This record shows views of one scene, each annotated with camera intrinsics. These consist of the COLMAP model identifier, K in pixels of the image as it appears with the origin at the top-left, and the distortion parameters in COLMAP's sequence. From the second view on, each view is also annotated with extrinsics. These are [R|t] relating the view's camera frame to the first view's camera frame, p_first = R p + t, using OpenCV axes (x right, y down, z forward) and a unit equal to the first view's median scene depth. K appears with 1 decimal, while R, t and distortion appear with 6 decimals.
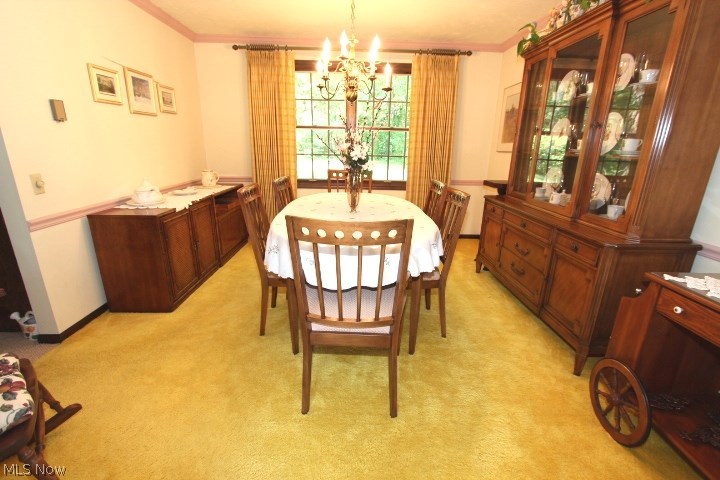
lens RADIAL K [[333.7, 0, 359.9], [0, 333.7, 248.8], [0, 0, 1]] dist [-0.013308, 0.000208]
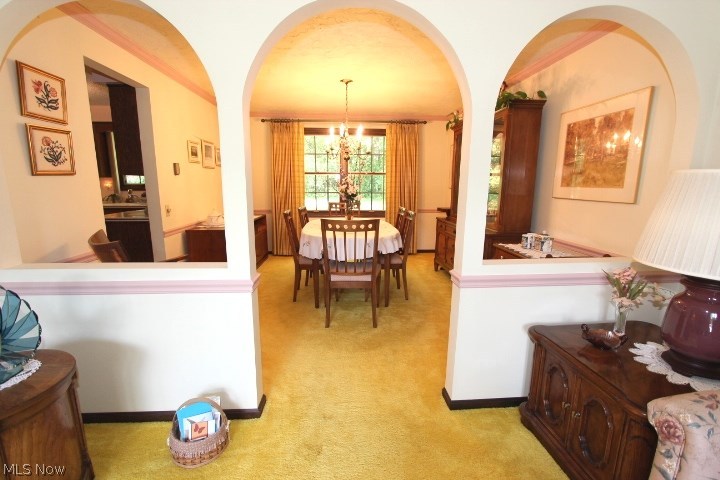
lens RADIAL K [[333.7, 0, 359.9], [0, 333.7, 248.8], [0, 0, 1]] dist [-0.013308, 0.000208]
pose [[0.999234, -0.022272, 0.032184, -0.016511], [0.025681, 0.993630, -0.109729, 0.132046], [-0.029535, 0.110472, 0.993440, -0.444475]]
